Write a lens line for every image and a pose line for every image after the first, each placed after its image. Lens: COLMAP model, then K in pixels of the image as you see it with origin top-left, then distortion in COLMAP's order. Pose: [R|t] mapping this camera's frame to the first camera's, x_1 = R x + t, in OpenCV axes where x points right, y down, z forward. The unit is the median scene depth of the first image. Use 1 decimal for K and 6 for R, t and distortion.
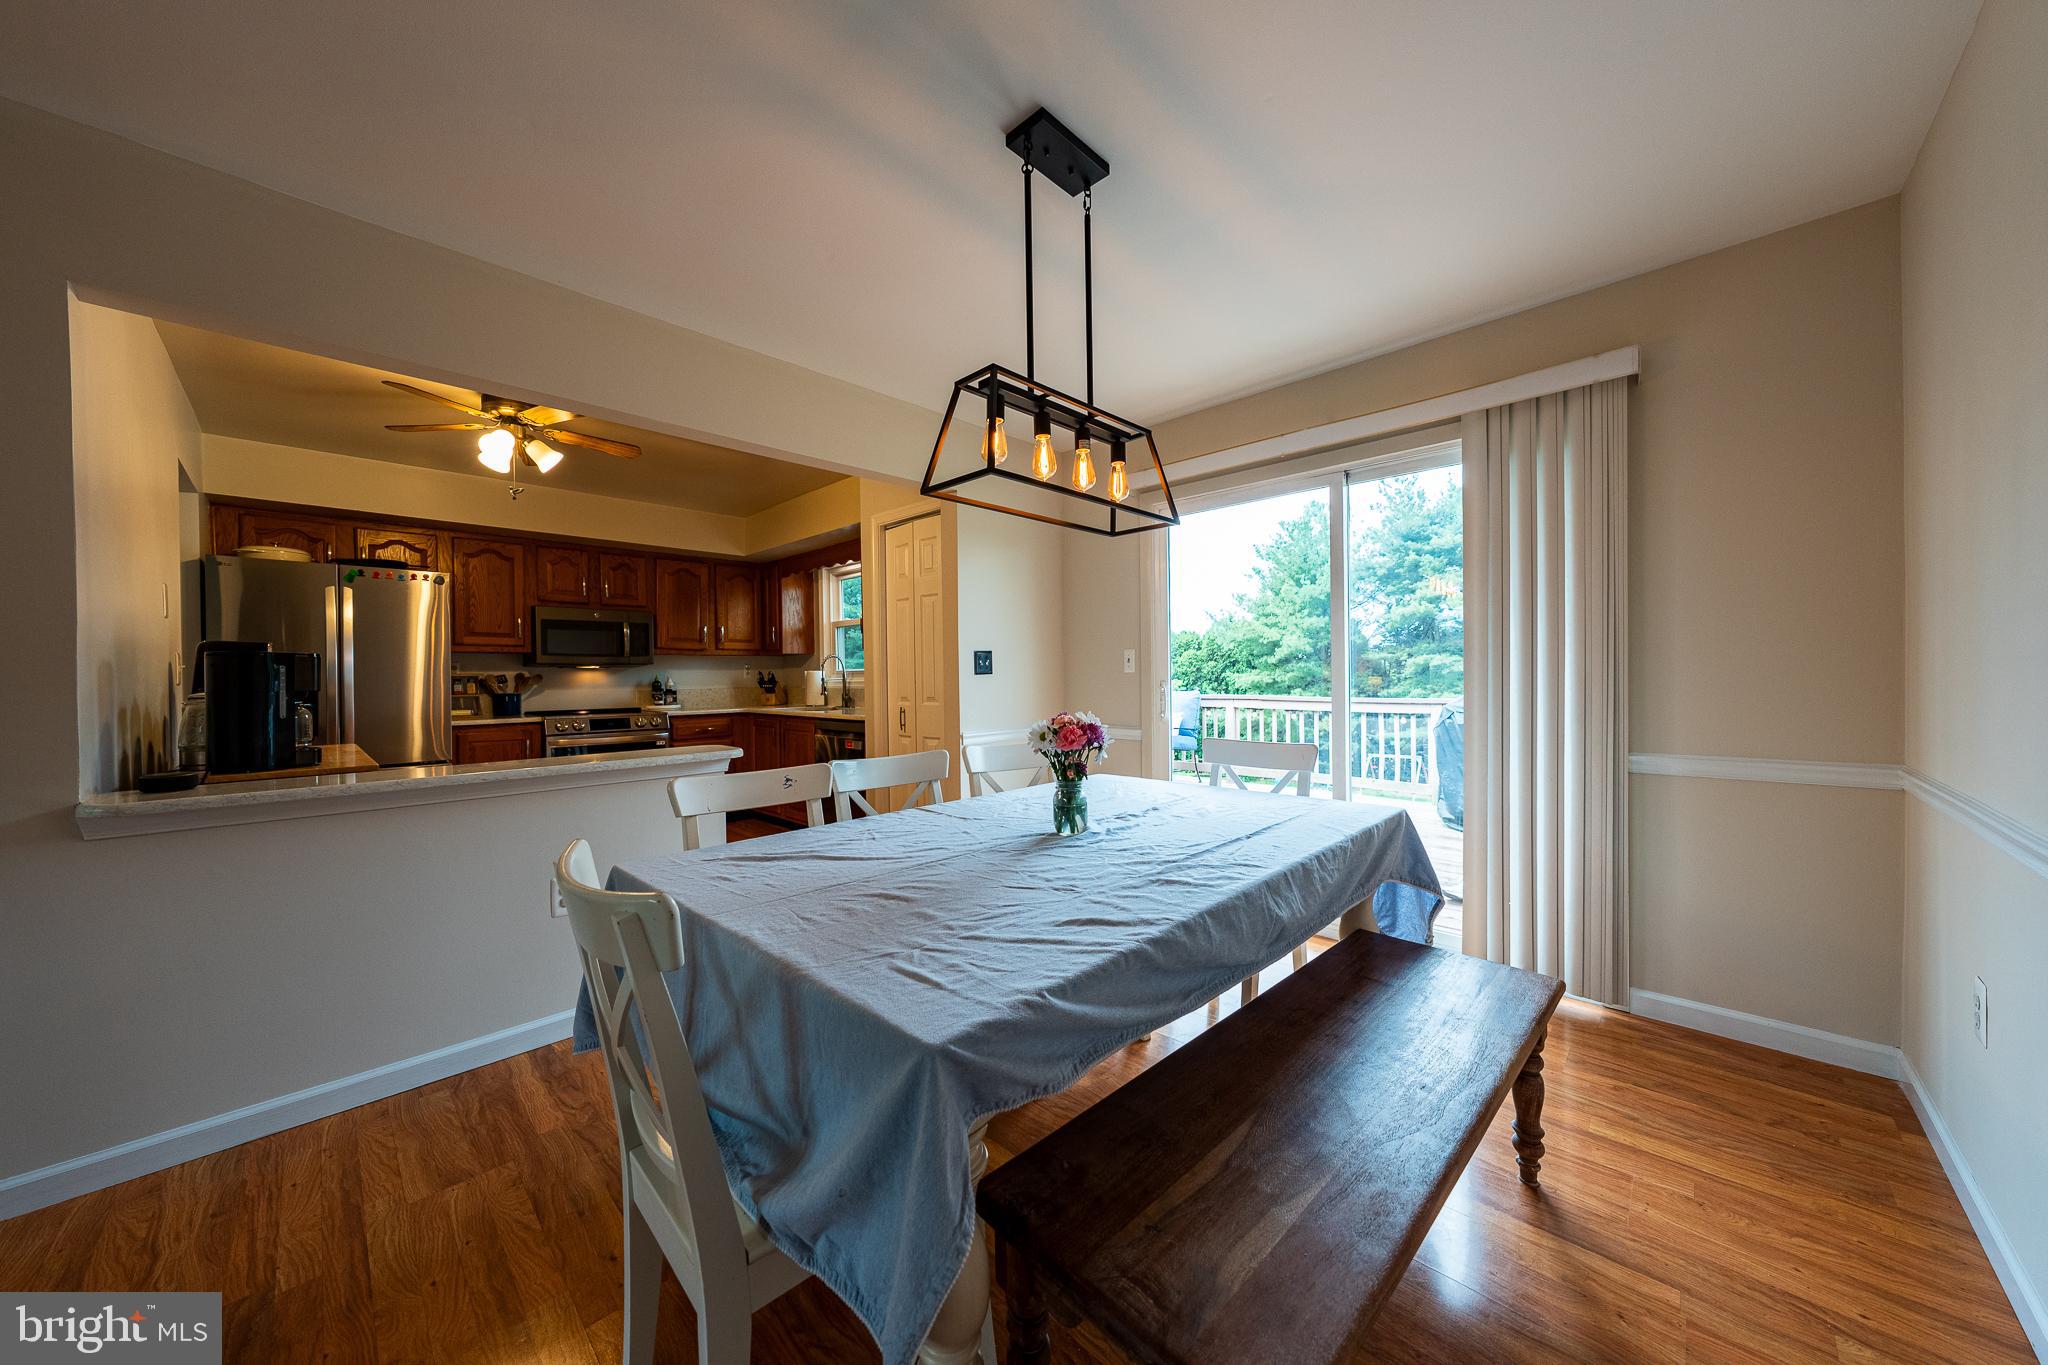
lens RADIAL K [[692.9, 0, 1020.8], [0, 692.9, 684.7], [0, 0, 1]] dist [-0.000630, 0.001071]
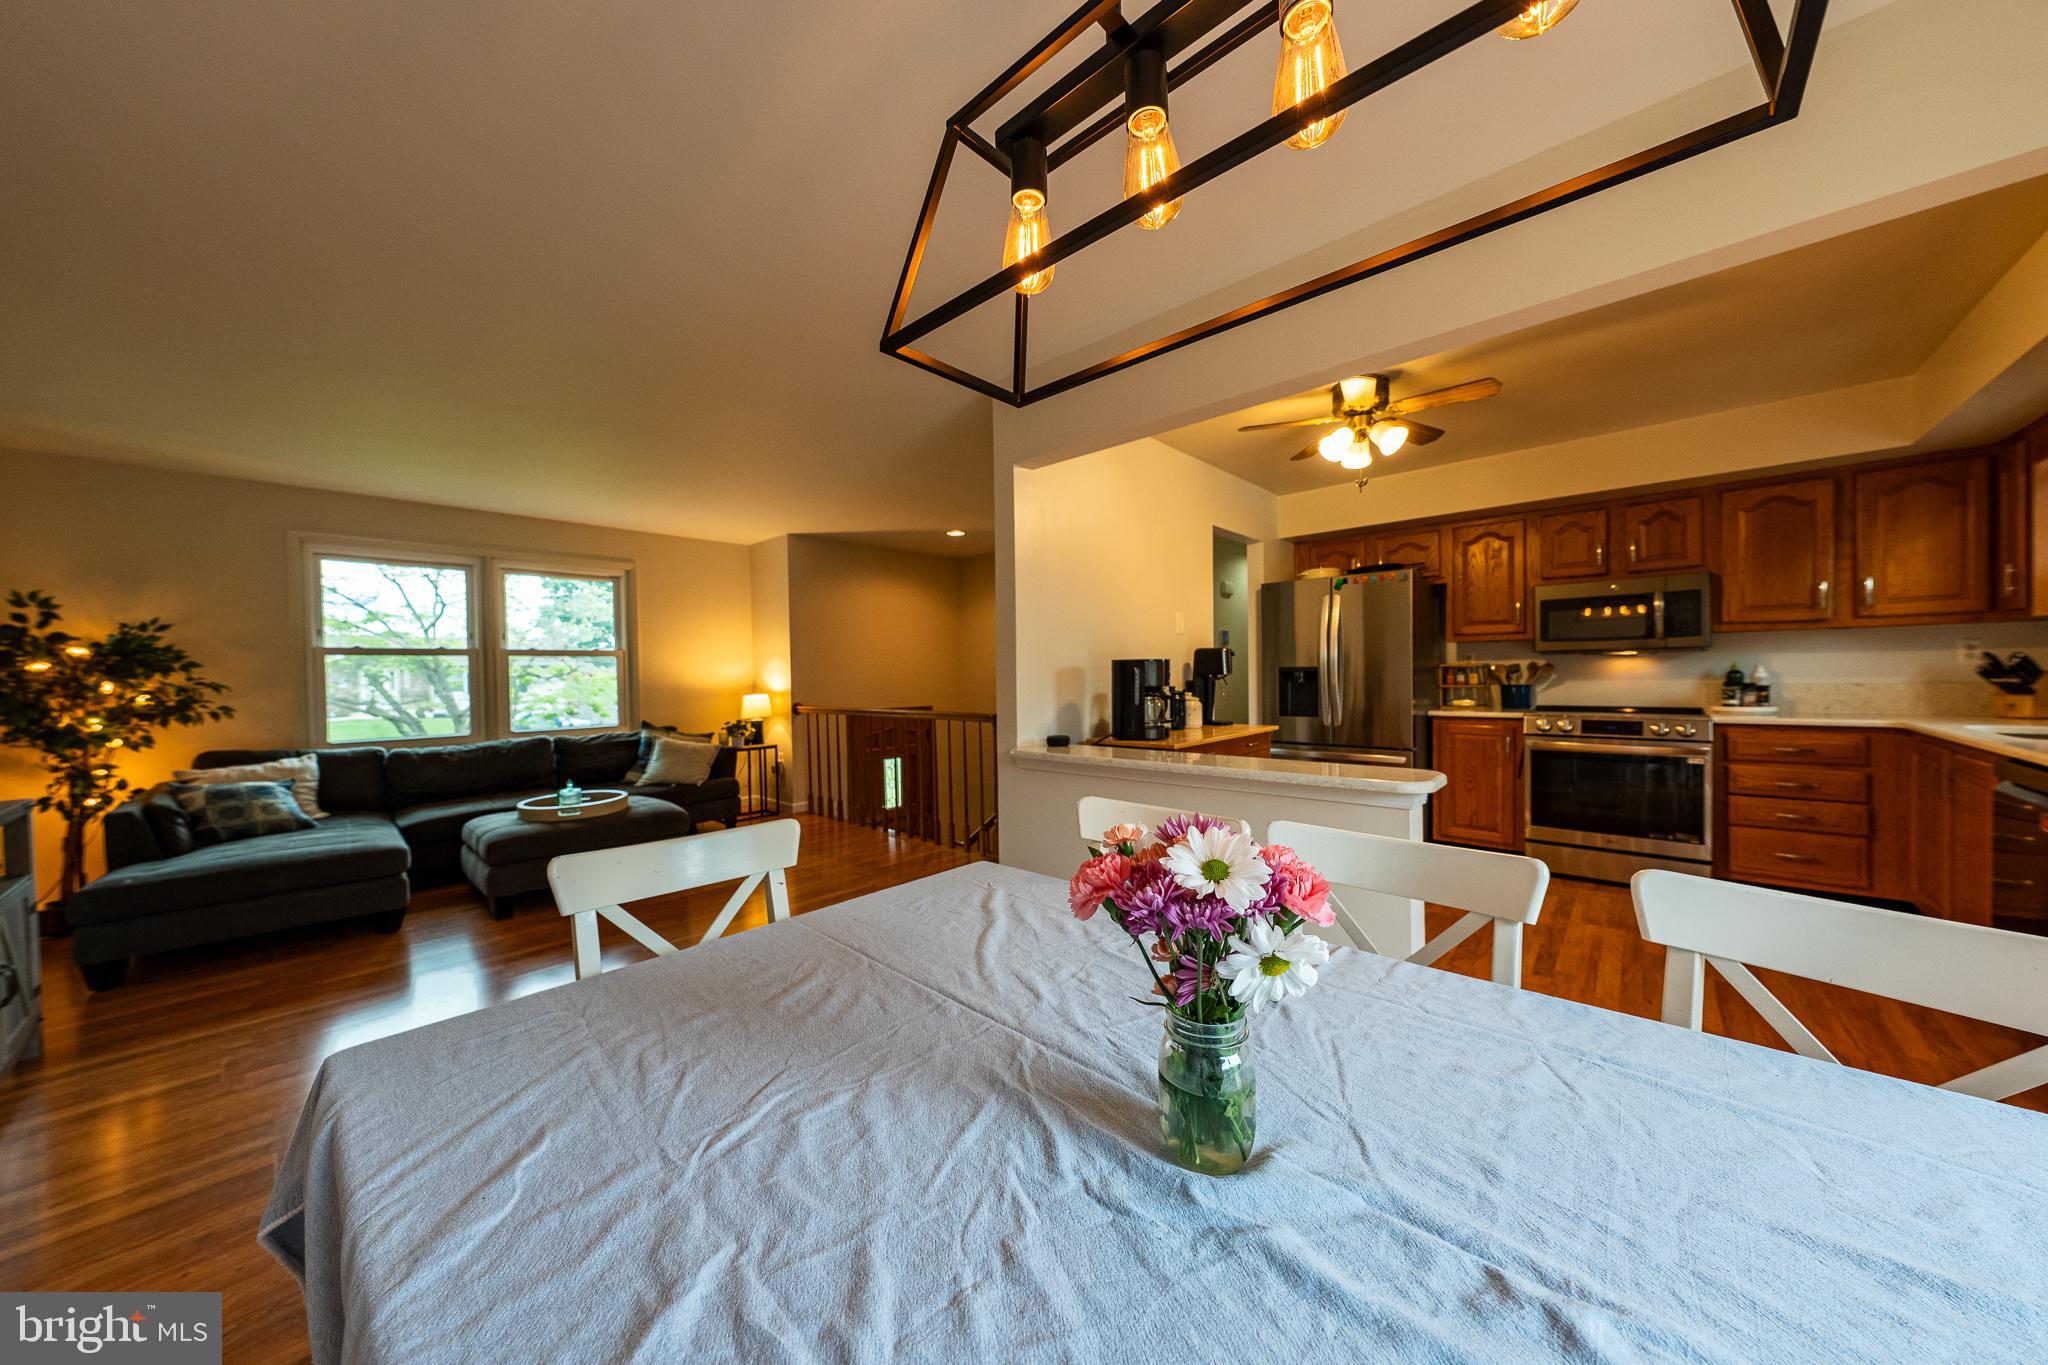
lens RADIAL K [[692.9, 0, 1031.5], [0, 692.9, 678.4], [0, 0, 1]] dist [-0.000630, 0.001071]
pose [[0.026365, 0.019407, -0.999464, 0.161614], [0.004951, 0.999797, 0.019544, -0.016665], [0.999640, -0.005463, 0.026263, 0.336313]]
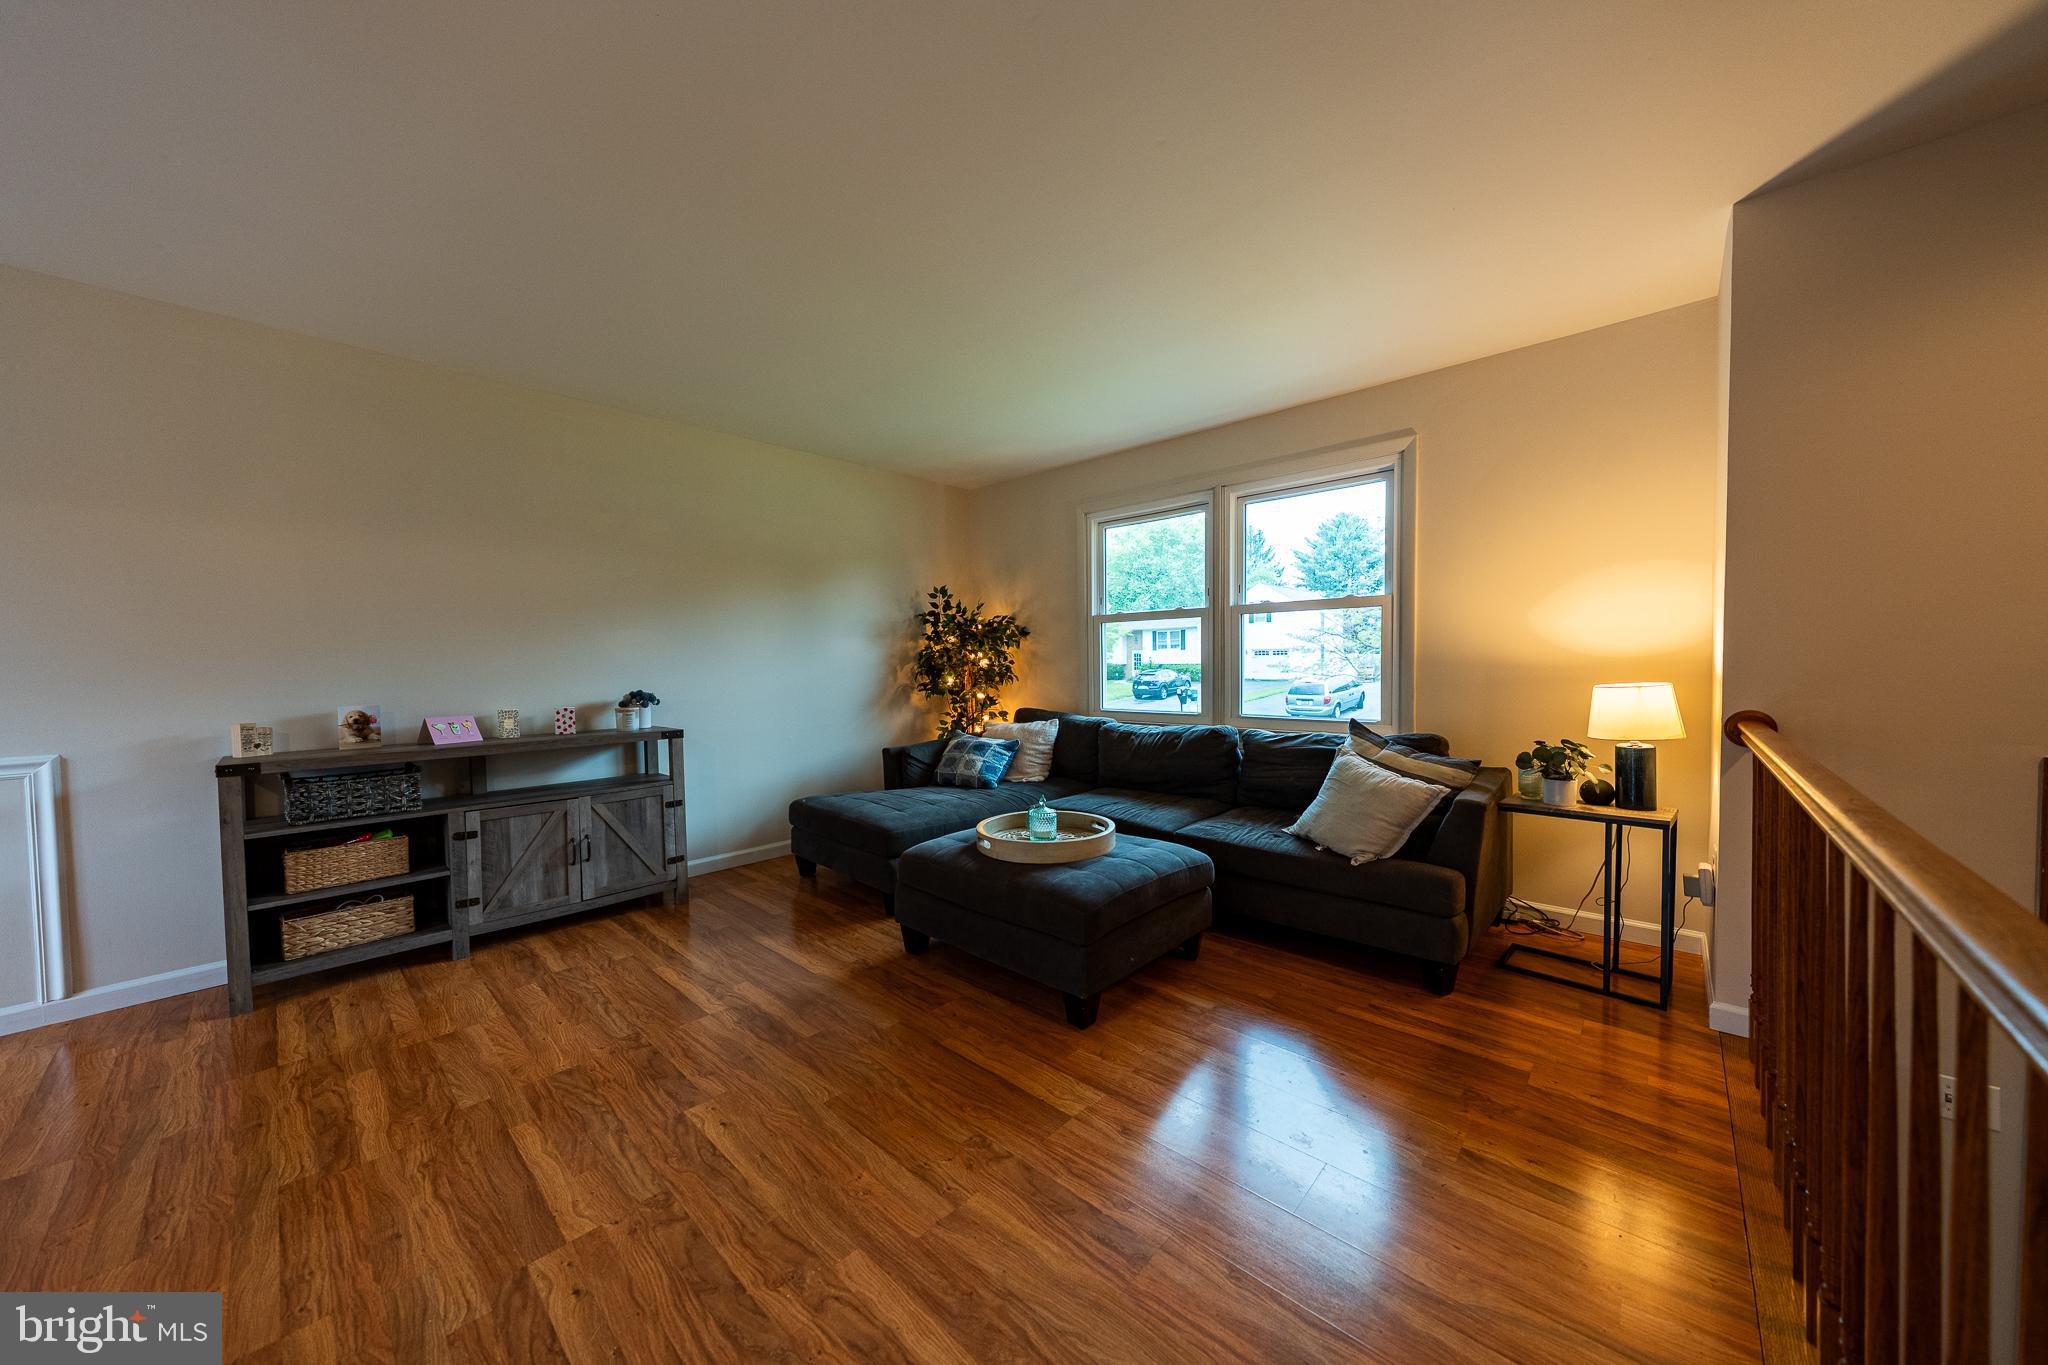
lens RADIAL K [[692.9, 0, 1027.7], [0, 692.9, 677.8], [0, 0, 1]] dist [-0.000630, 0.001071]
pose [[-0.999131, 0.025400, -0.033038, -0.702713], [0.024236, 0.999087, 0.035172, 0.005995], [0.033901, 0.034341, -0.998835, 0.350340]]
